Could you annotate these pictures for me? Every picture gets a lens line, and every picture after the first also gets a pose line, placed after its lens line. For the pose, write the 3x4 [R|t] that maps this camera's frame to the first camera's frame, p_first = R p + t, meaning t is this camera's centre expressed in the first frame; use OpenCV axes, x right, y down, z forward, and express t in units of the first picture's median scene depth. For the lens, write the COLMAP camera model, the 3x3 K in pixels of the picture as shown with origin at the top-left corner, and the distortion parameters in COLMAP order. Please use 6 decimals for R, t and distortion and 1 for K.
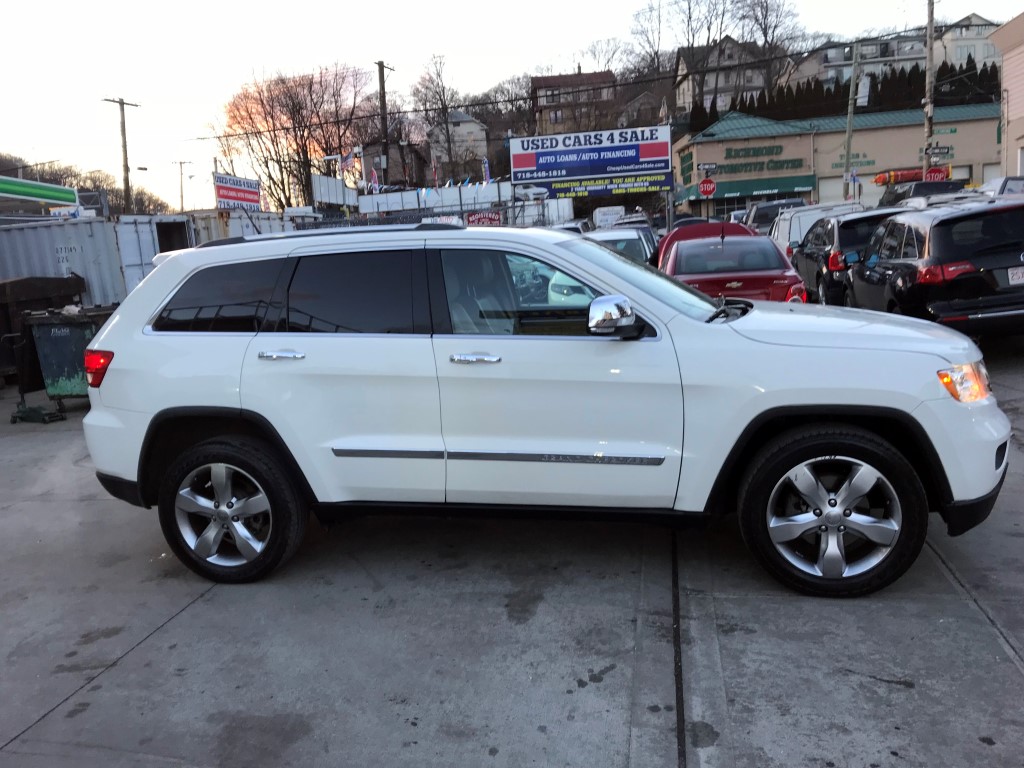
lens RADIAL K [[829.0, 0, 508.0], [0, 829.0, 380.1], [0, 0, 1]] dist [0.005980, 0.007095]
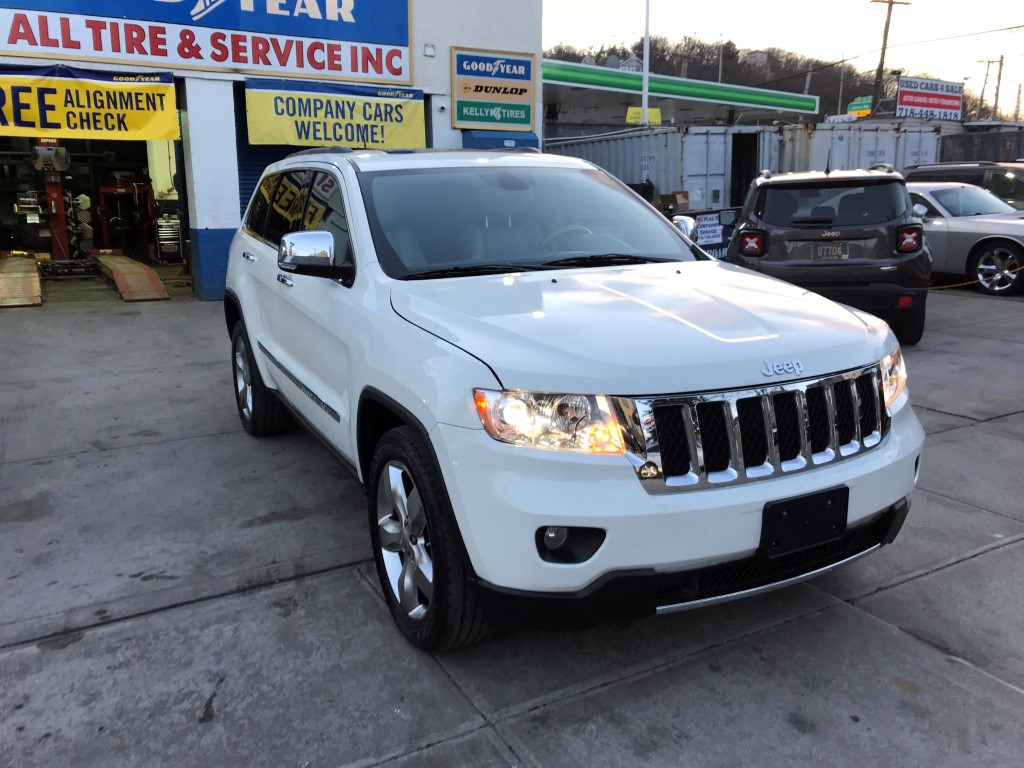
lens RADIAL K [[829.0, 0, 508.5], [0, 829.0, 389.9], [0, 0, 1]] dist [0.005980, 0.007095]
pose [[0.642636, 0.238734, -0.728028, 1.134996], [-0.152705, 0.971061, 0.183636, -0.154121], [0.750800, -0.006837, 0.660495, 0.623859]]
